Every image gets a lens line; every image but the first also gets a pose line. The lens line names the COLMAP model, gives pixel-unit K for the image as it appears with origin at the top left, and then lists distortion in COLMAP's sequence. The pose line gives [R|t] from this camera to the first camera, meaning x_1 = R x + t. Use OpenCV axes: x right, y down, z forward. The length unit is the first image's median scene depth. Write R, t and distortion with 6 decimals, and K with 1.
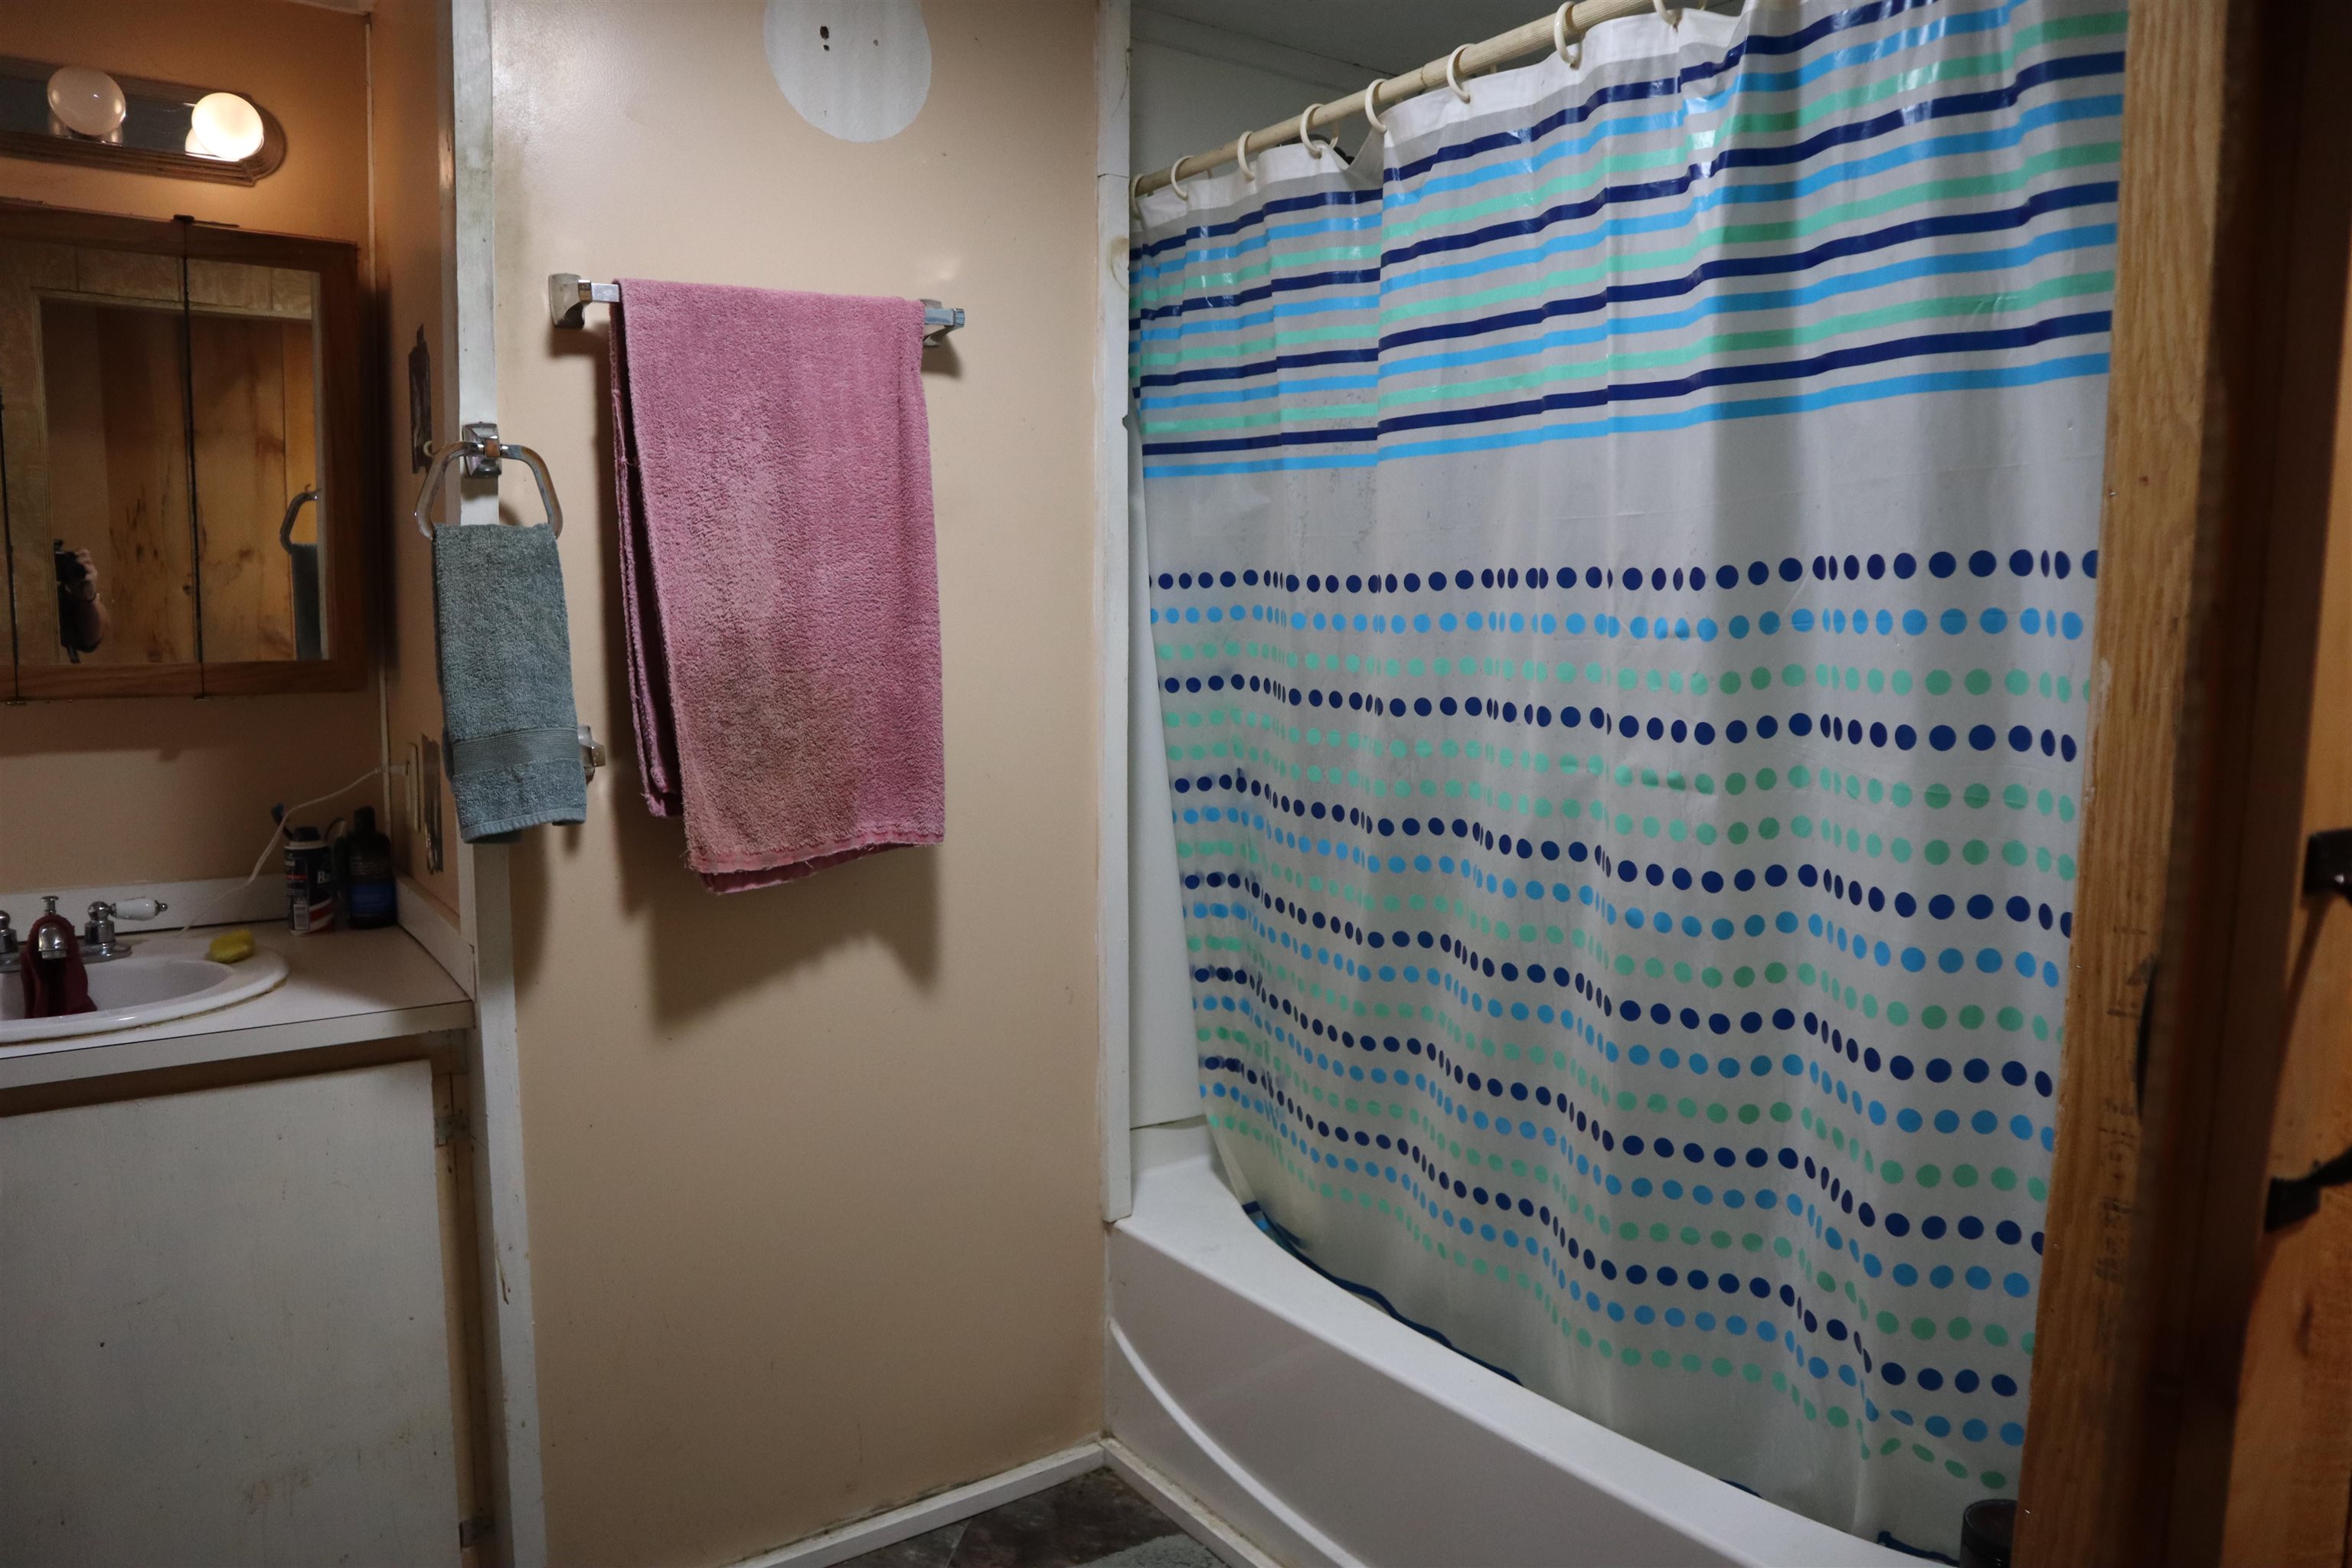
lens RADIAL K [[1623.8, 0, 1201.1], [0, 1623.8, 789.5], [0, 0, 1]] dist [-0.099996, 0.041921]
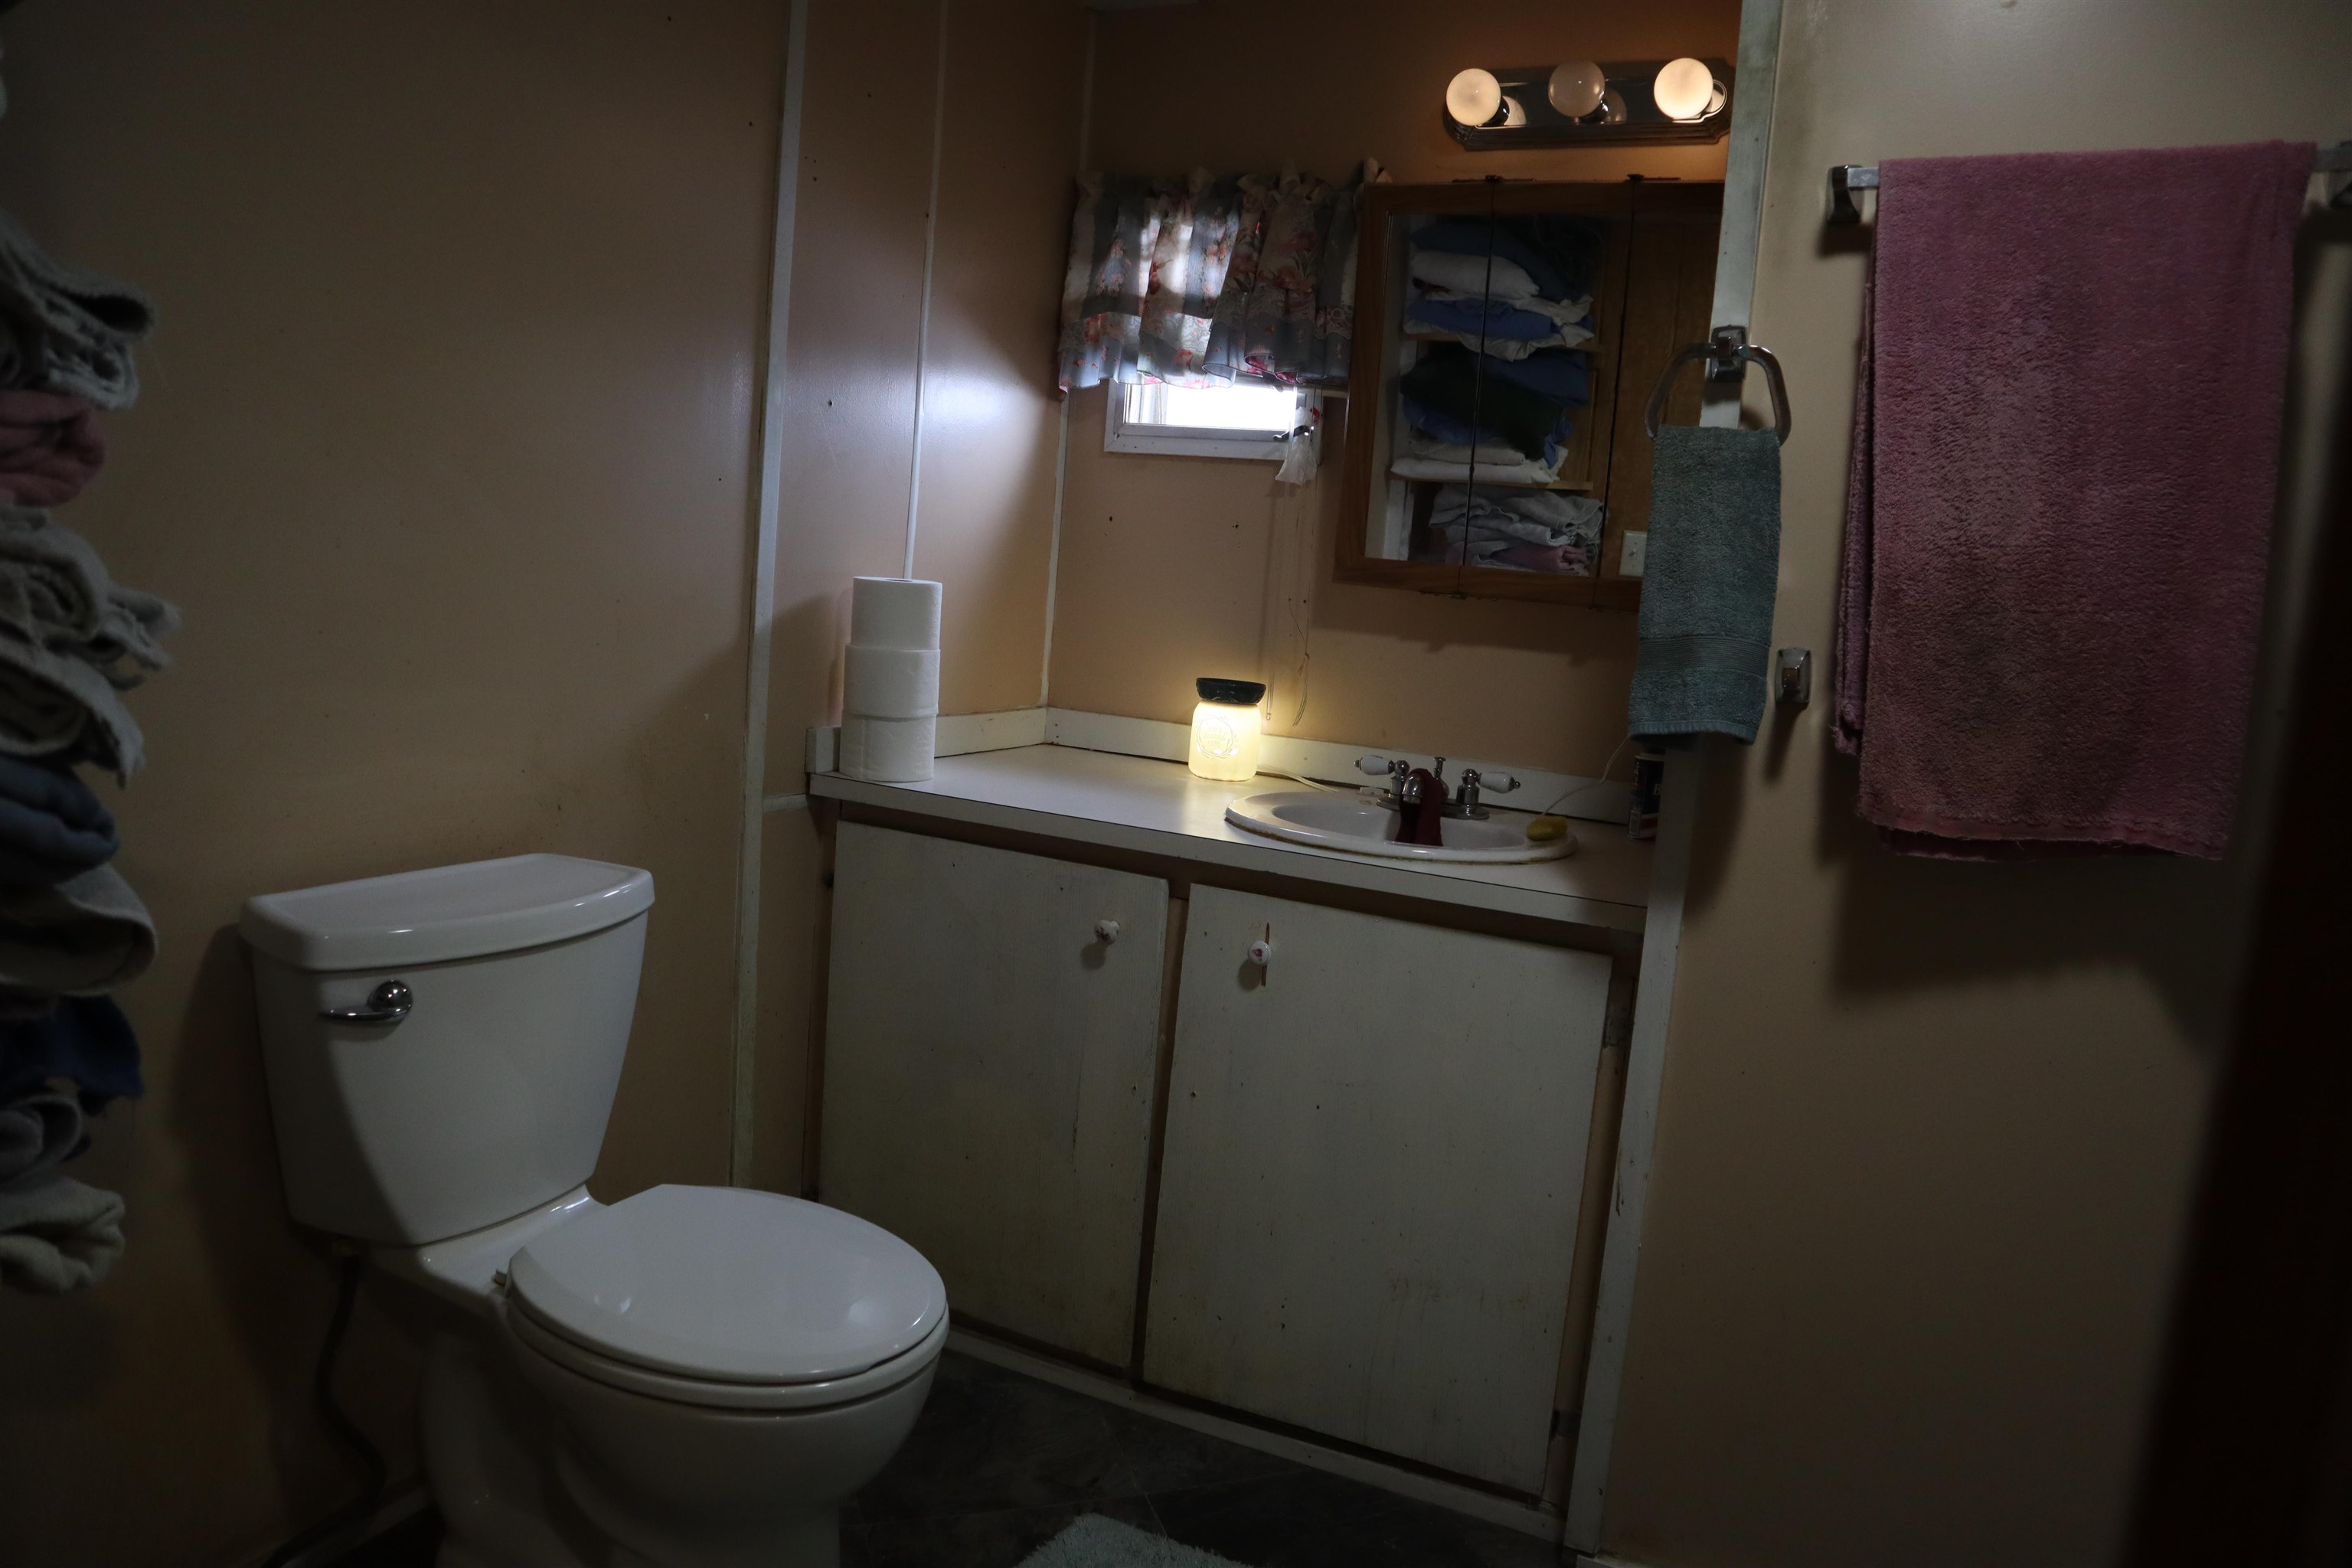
lens RADIAL K [[1623.8, 0, 1186.6], [0, 1623.8, 779.1], [0, 0, 1]] dist [-0.099996, 0.041921]
pose [[0.472400, 0.149762, -0.868567, 0.270679], [-0.175216, 0.981747, 0.073979, 0.028991], [0.863792, 0.117239, 0.490018, 0.241012]]
